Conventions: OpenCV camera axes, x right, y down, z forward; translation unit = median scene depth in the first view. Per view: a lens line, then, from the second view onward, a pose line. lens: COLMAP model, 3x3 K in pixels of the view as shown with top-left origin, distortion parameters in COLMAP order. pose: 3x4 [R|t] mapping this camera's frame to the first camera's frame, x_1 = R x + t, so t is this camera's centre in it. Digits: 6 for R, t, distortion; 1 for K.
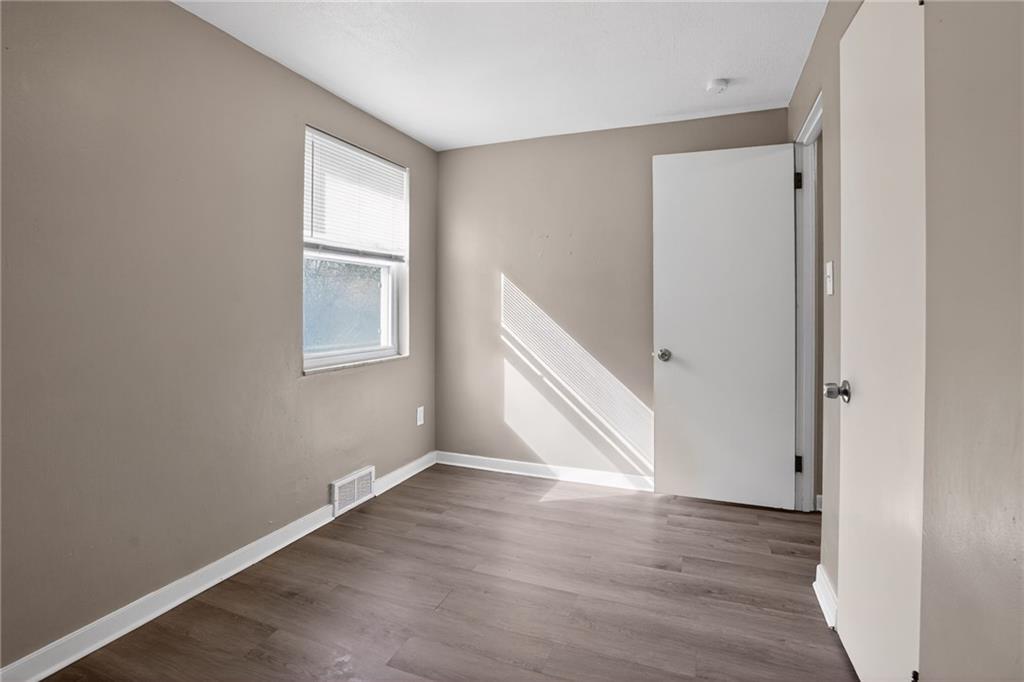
lens RADIAL K [[479.8, 0, 530.4], [0, 479.8, 306.8], [0, 0, 1]] dist [-0.042763, 0.005062]
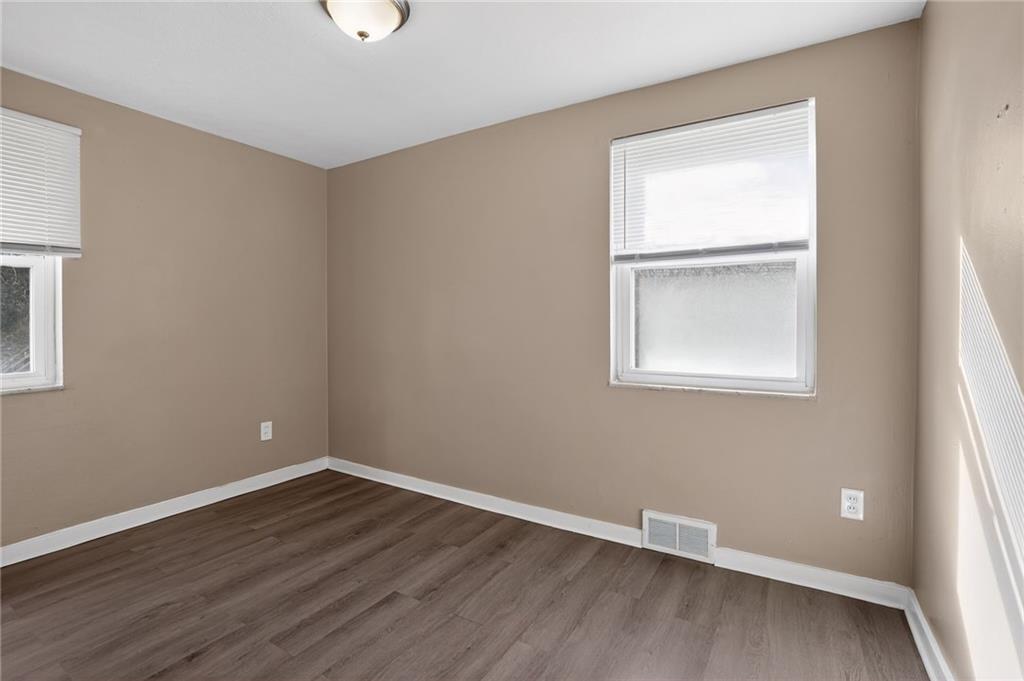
lens RADIAL K [[479.8, 0, 512.2], [0, 479.8, 336.9], [0, 0, 1]] dist [-0.042763, 0.005062]
pose [[-0.191115, 0.027287, -0.981188, 0.515241], [0.002601, 0.999624, 0.027293, 0.007025], [0.981564, 0.002665, -0.191114, 0.887973]]
